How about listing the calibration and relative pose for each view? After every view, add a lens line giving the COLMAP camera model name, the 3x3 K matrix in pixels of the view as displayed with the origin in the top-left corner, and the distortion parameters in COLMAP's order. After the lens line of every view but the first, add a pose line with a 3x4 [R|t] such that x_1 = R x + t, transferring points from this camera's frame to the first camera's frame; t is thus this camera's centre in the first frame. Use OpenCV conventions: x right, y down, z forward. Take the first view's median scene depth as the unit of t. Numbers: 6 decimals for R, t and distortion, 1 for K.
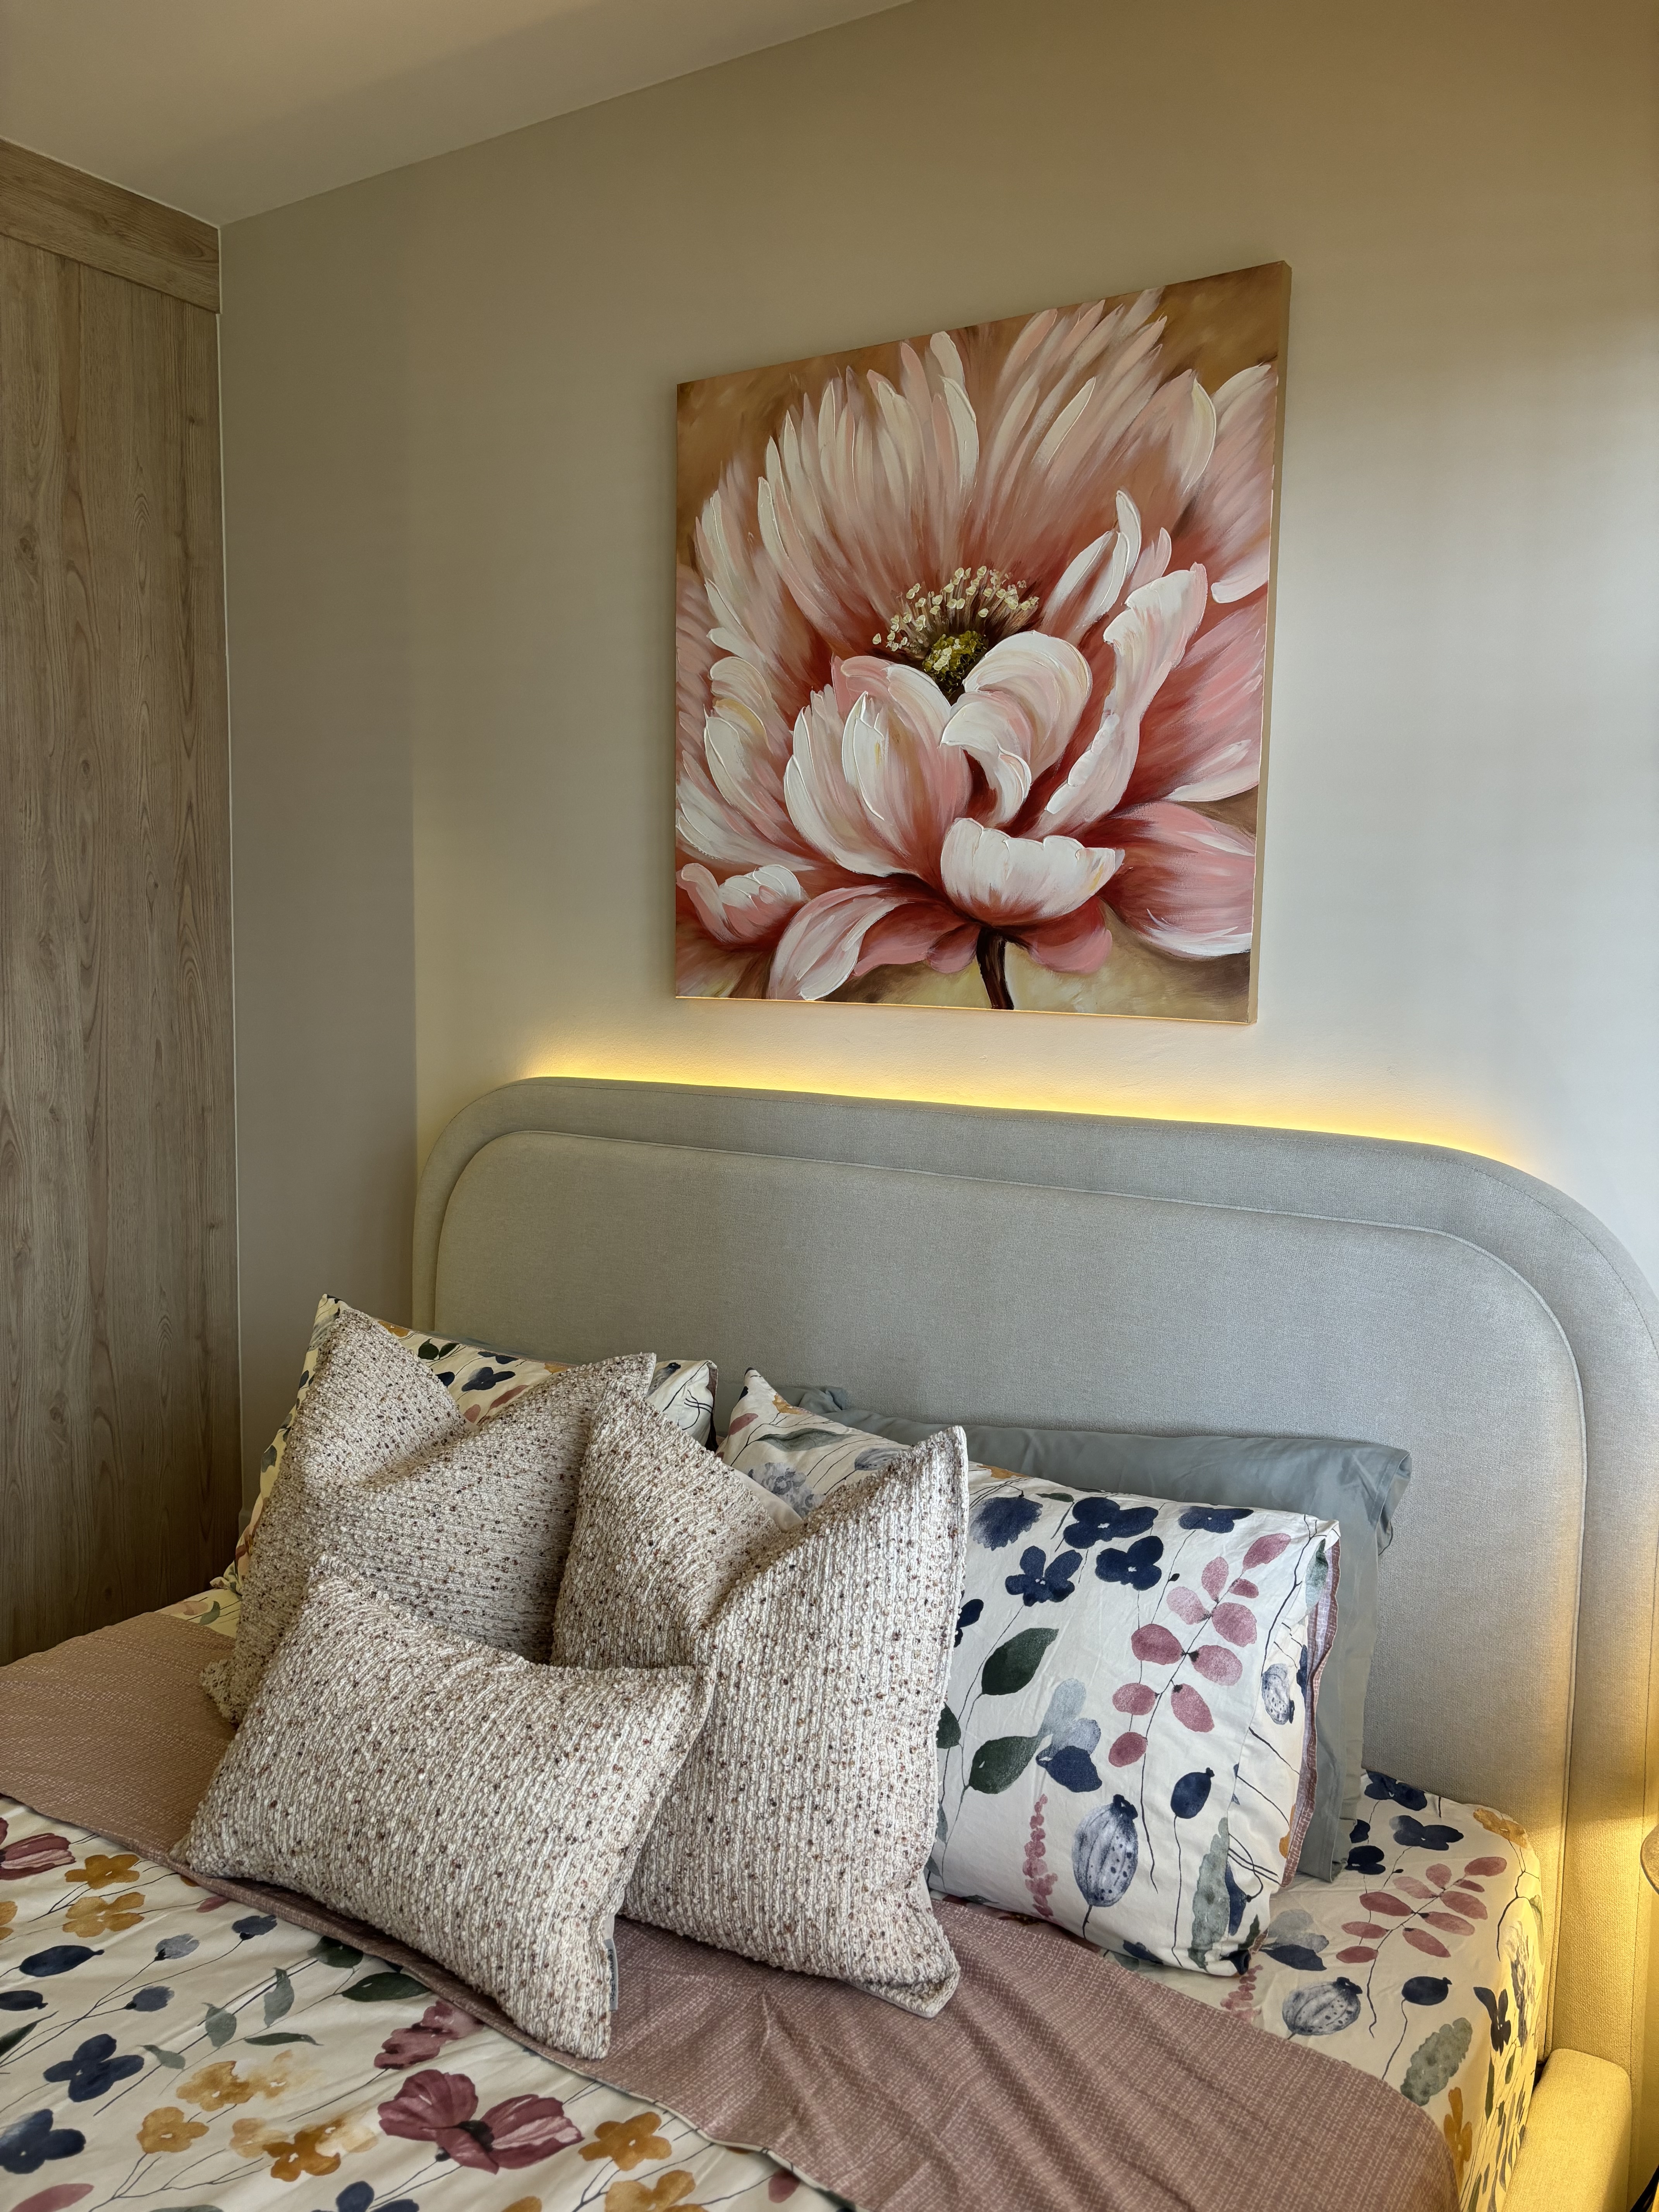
lens RADIAL K [[1685.0, 0, 829.5], [0, 1685.0, 1106.0], [0, 0, 1]] dist [0.026139, -0.036319]
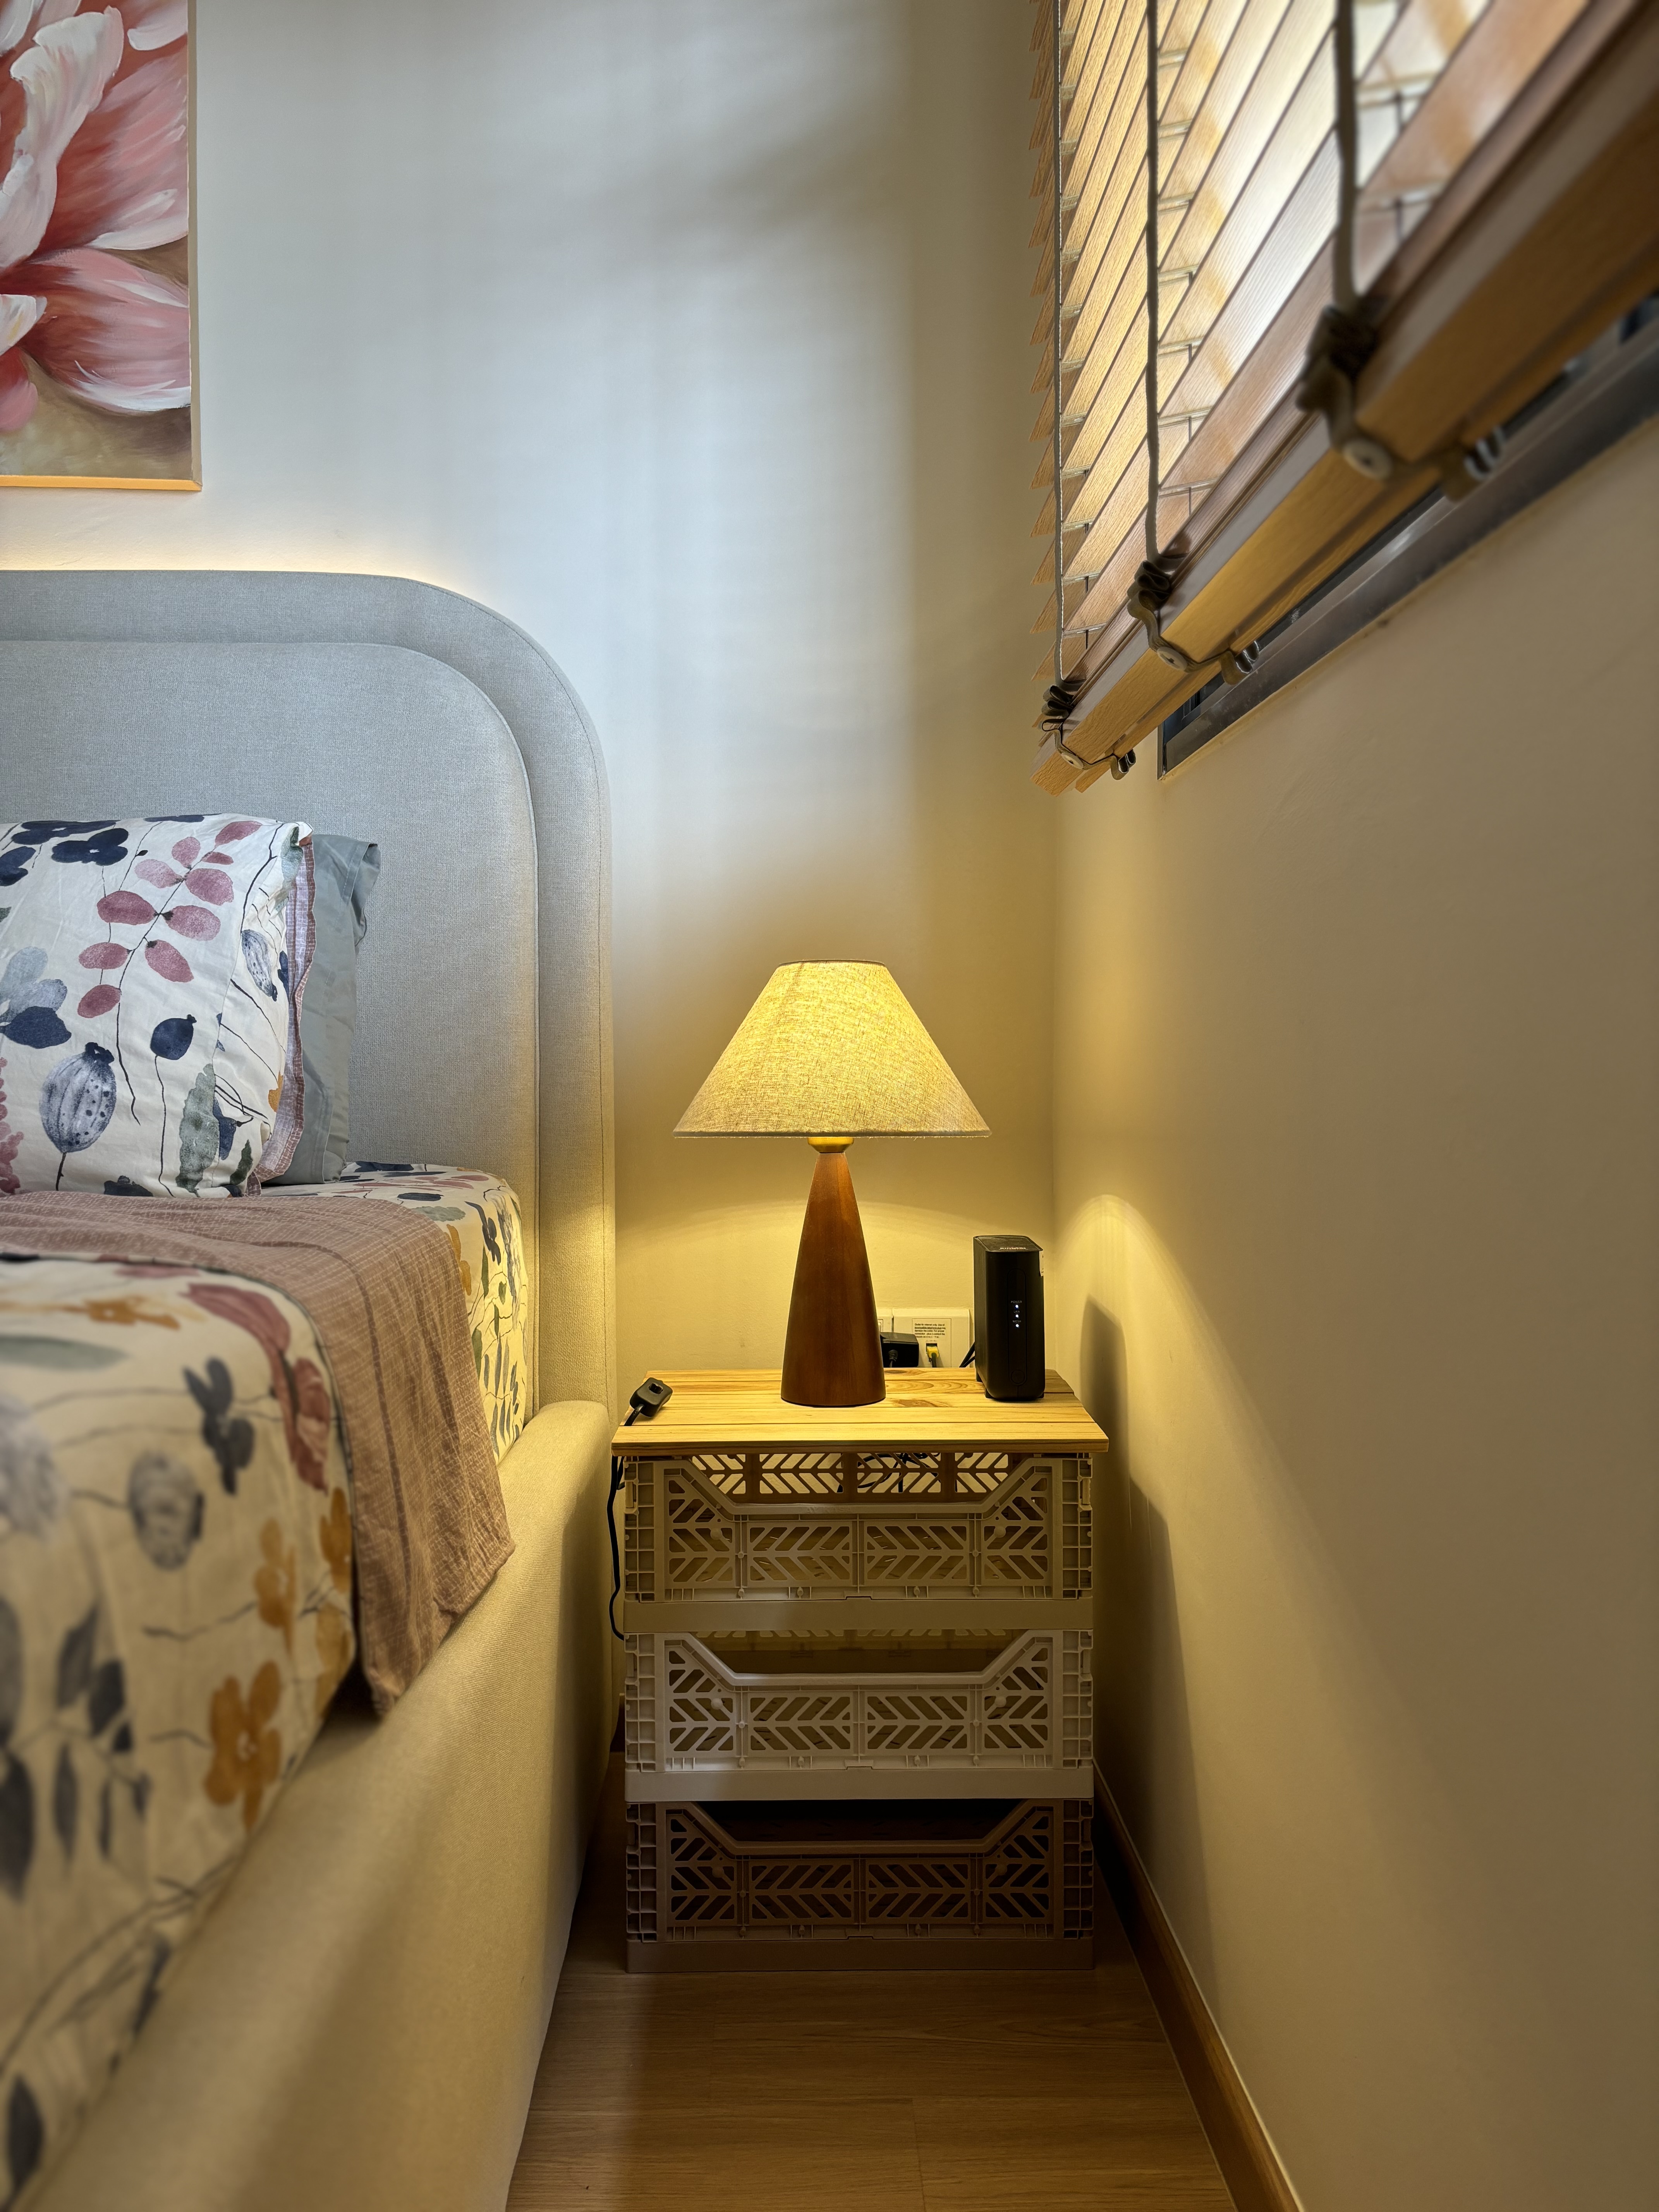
lens RADIAL K [[1685.0, 0, 829.5], [0, 1685.0, 1106.0], [0, 0, 1]] dist [0.026139, -0.036319]
pose [[0.827009, -0.038923, 0.560839, -0.012207], [0.074527, 0.996386, -0.040747, 0.377981], [-0.557226, 0.075495, 0.826921, 0.003897]]
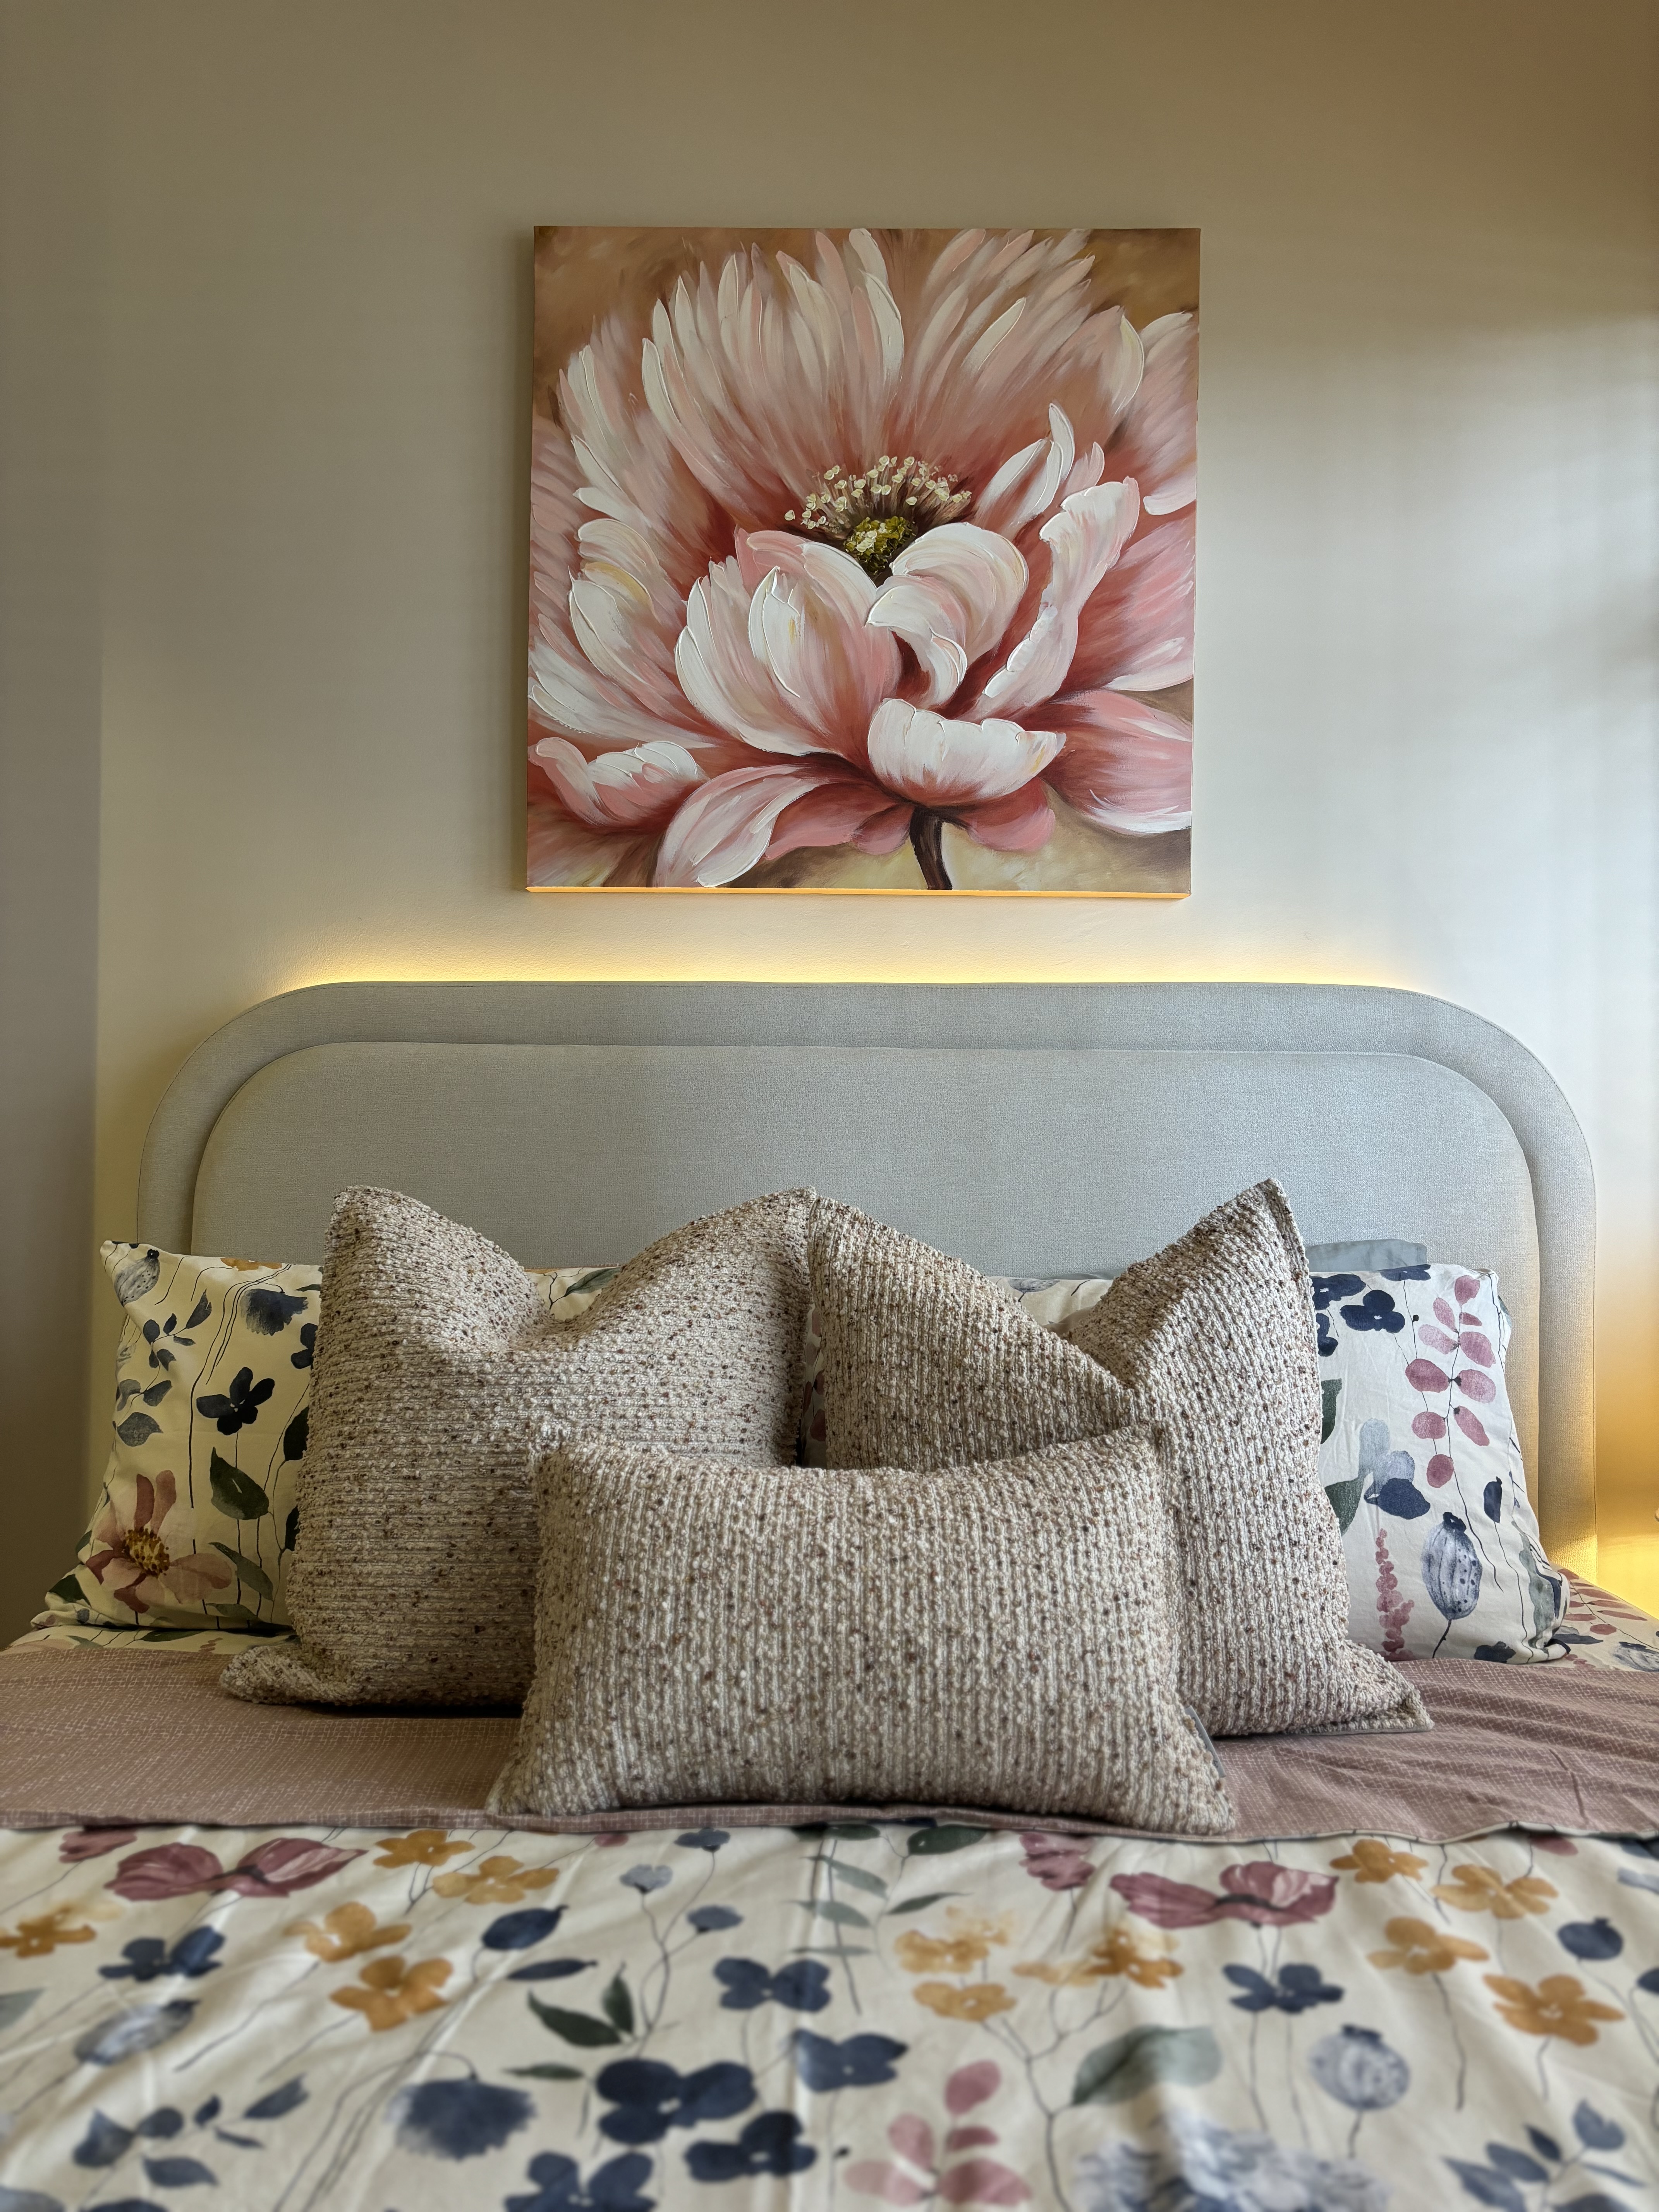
lens RADIAL K [[1685.0, 0, 829.5], [0, 1685.0, 1106.0], [0, 0, 1]] dist [0.026139, -0.036319]
pose [[0.845617, 0.000584, 0.533791, -0.522415], [0.059568, 0.993650, -0.095453, 0.174501], [-0.530457, 0.112513, 0.840212, 0.221619]]
